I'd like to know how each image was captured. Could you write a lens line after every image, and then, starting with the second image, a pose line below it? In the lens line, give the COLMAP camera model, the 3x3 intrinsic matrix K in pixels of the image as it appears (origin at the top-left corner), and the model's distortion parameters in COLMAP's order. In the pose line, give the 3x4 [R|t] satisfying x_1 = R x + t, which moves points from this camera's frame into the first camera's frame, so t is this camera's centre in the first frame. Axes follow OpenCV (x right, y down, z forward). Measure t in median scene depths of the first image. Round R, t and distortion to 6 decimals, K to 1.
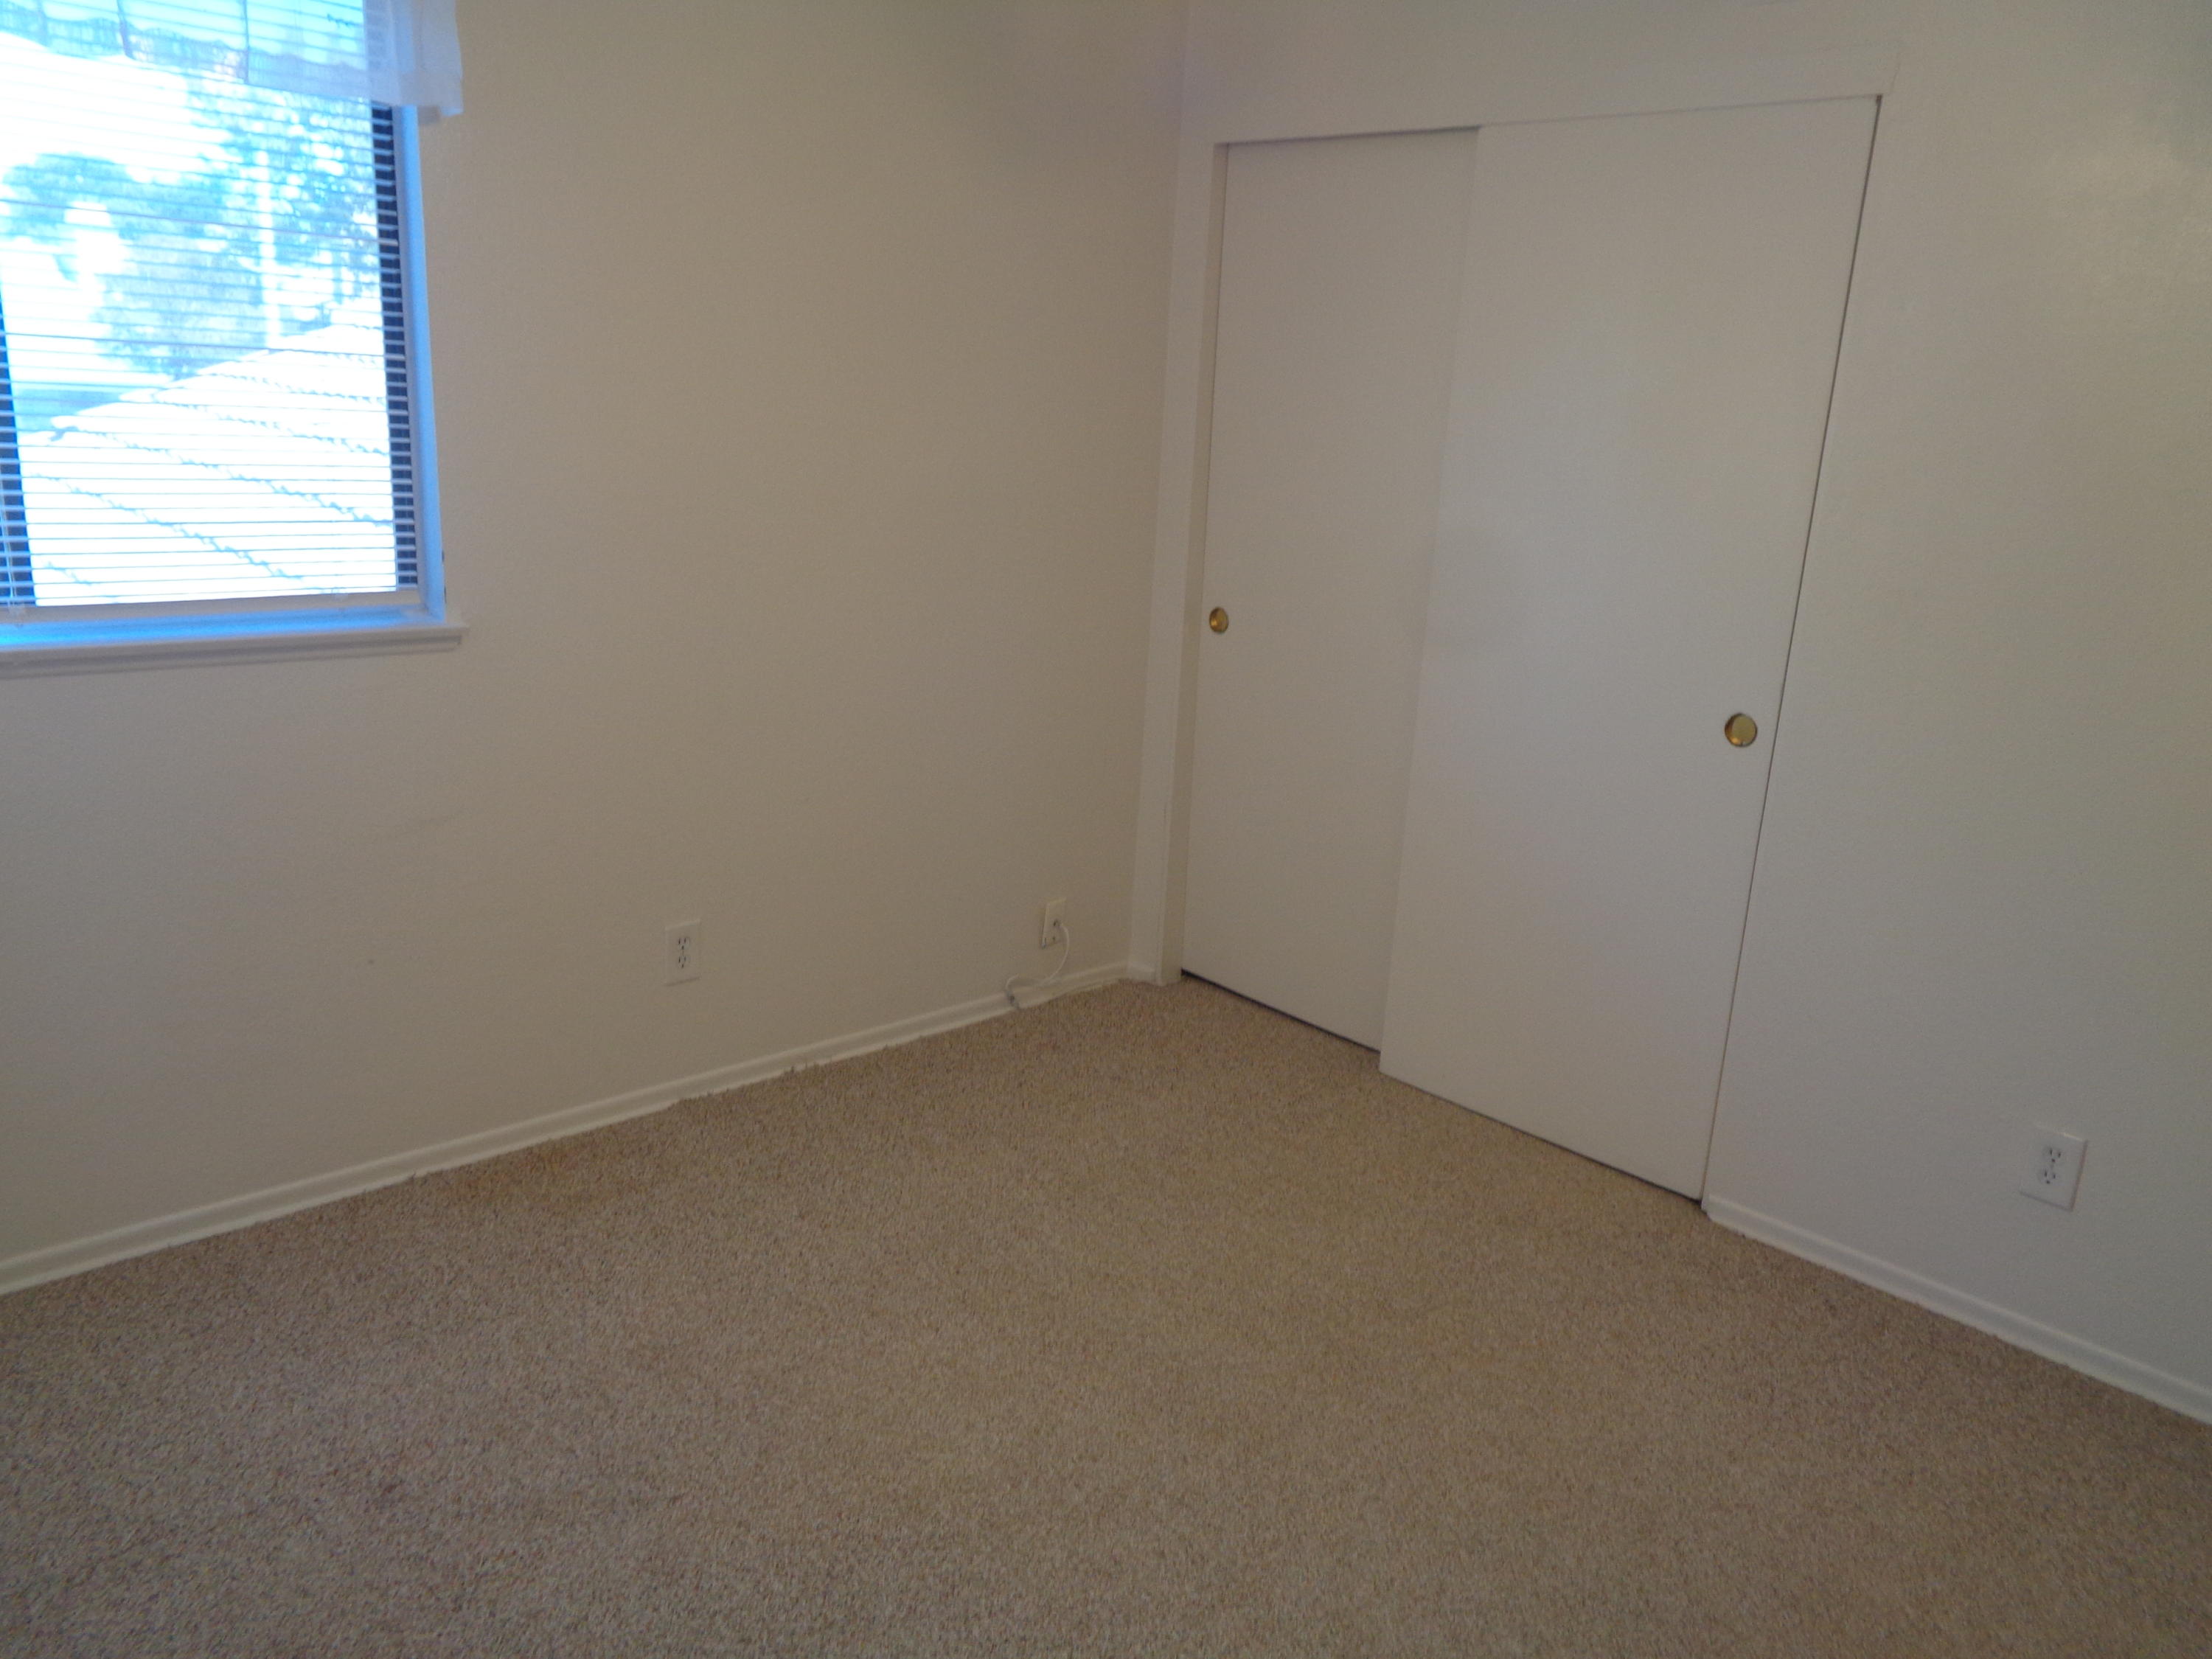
lens RADIAL K [[1666.4, 0, 1098.2], [0, 1666.4, 831.2], [0, 0, 1]] dist [0.013008, 0.006064]
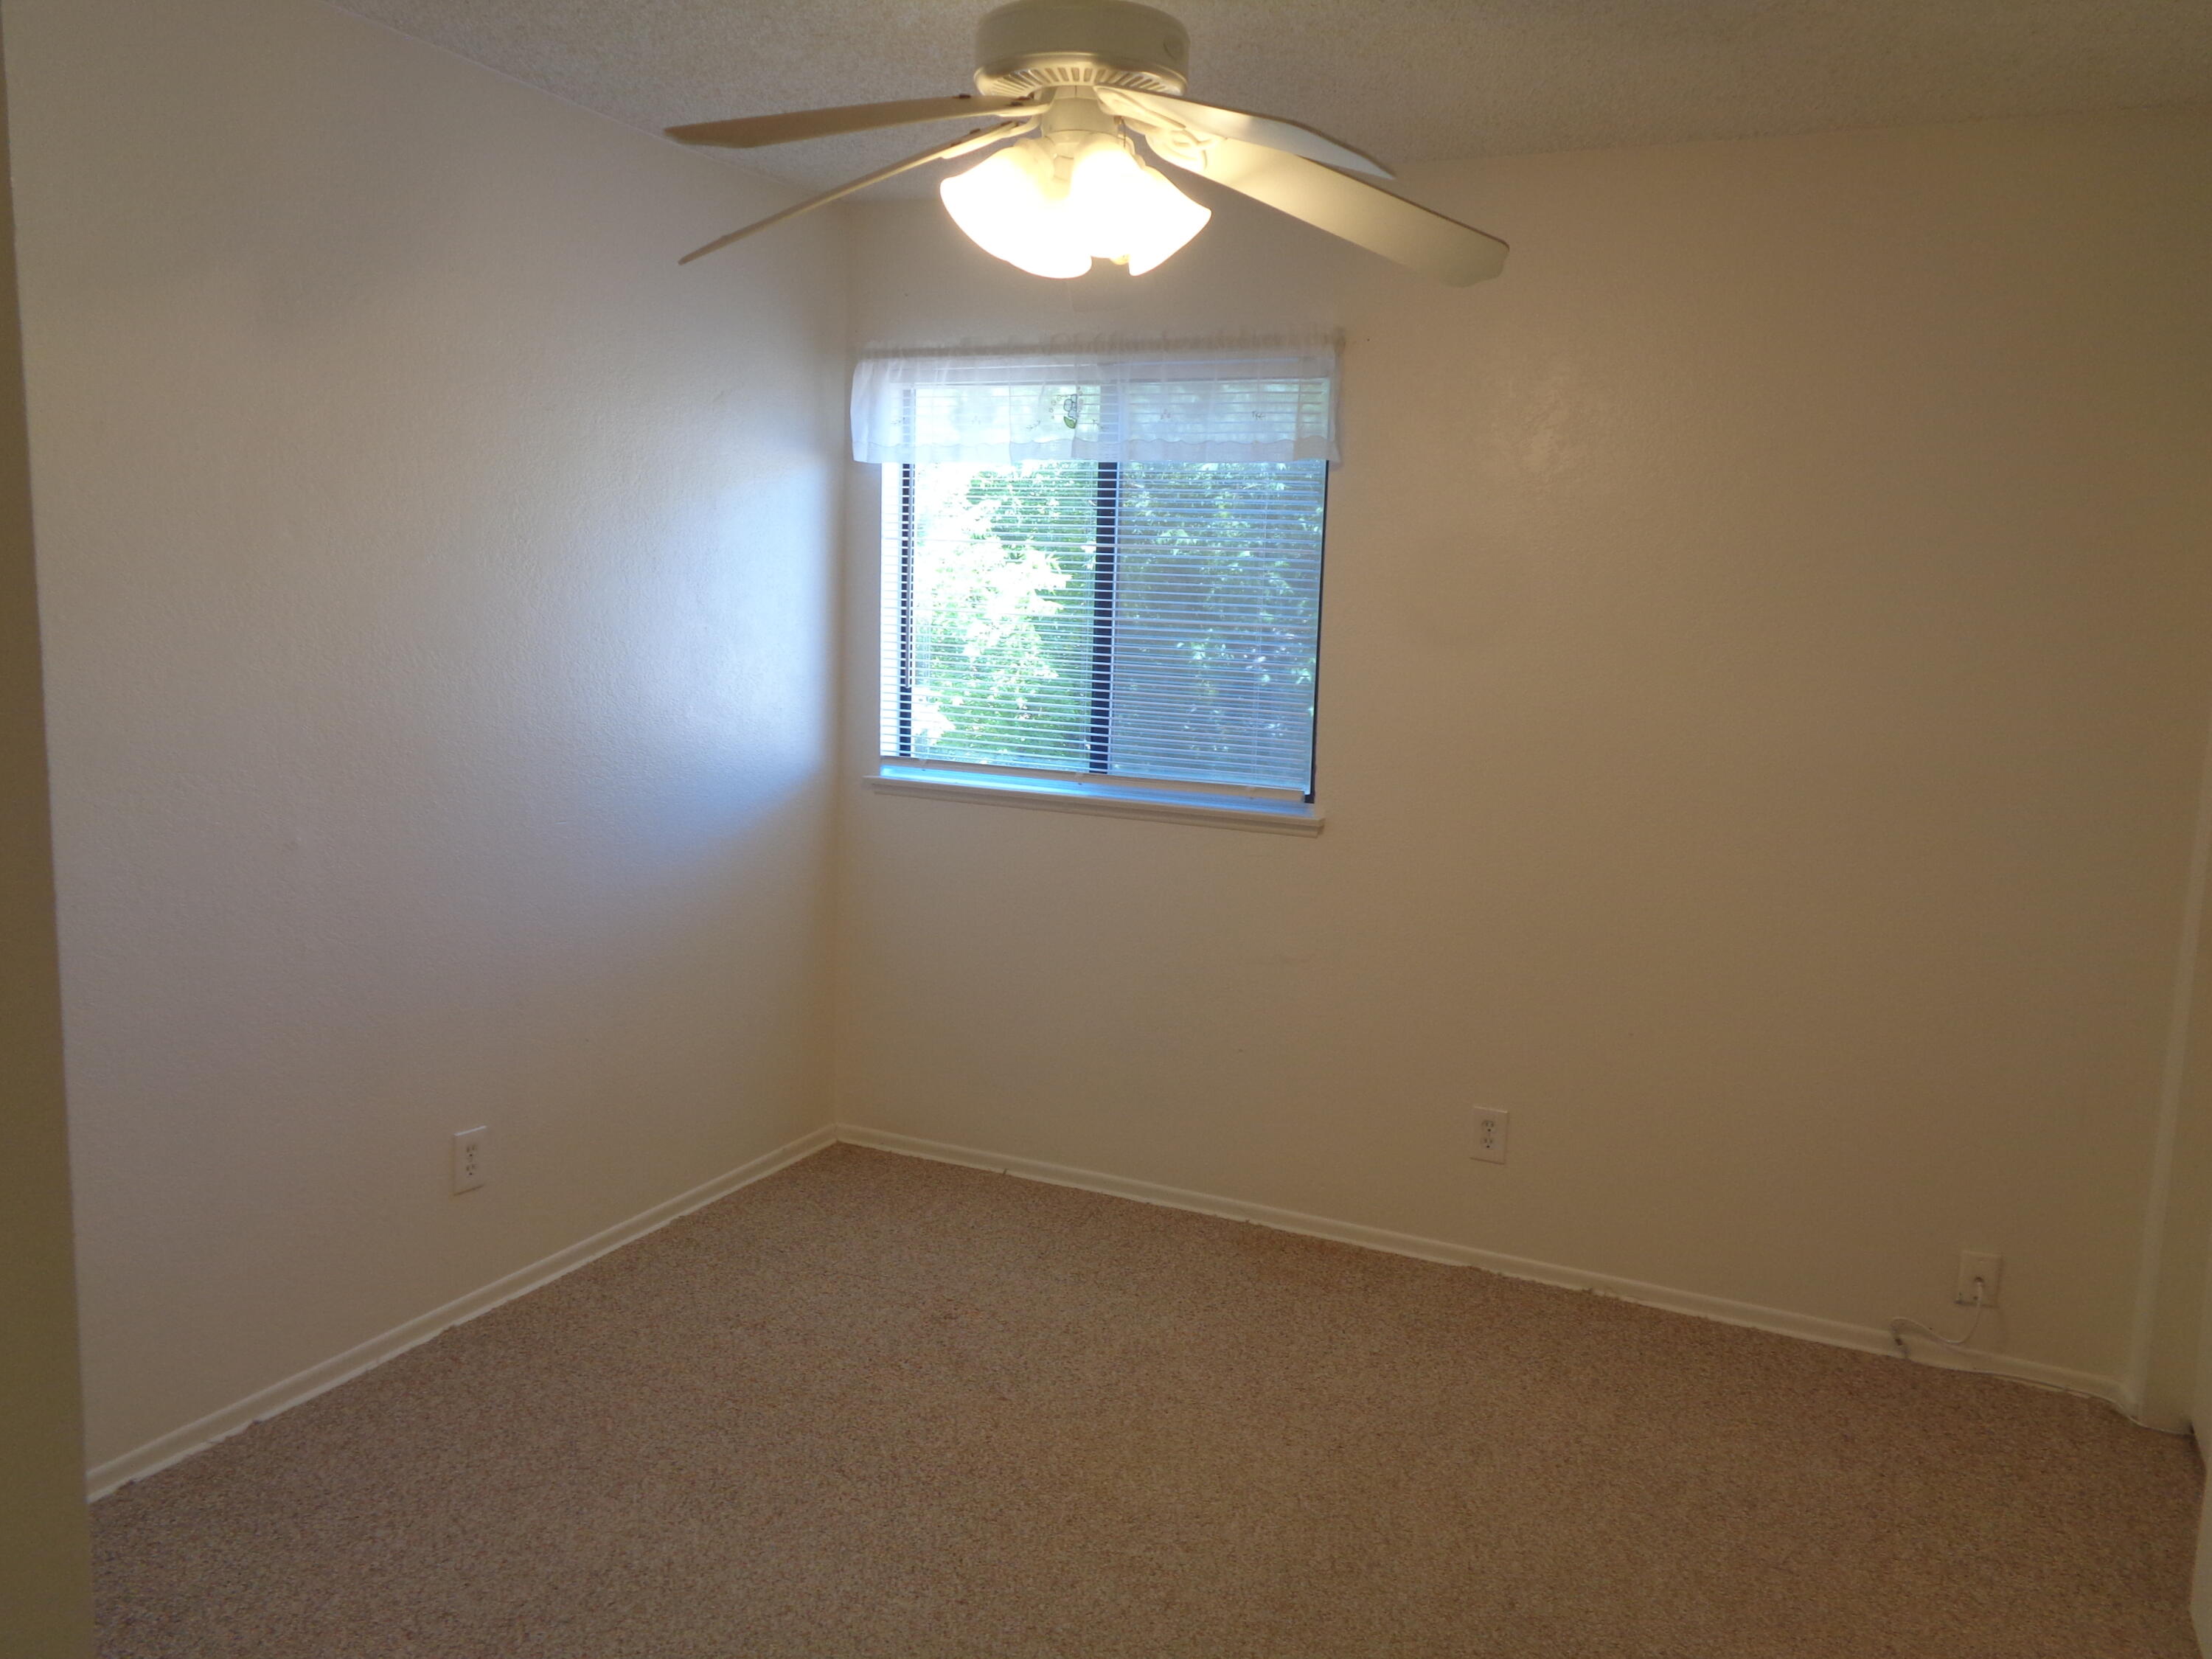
lens RADIAL K [[1666.4, 0, 1098.2], [0, 1666.4, 831.2], [0, 0, 1]] dist [0.013008, 0.006064]
pose [[0.391033, 0.098685, -0.915071, 0.633493], [-0.264765, 0.964269, -0.009150, -0.043819], [0.881472, 0.245857, 0.403190, 0.241162]]
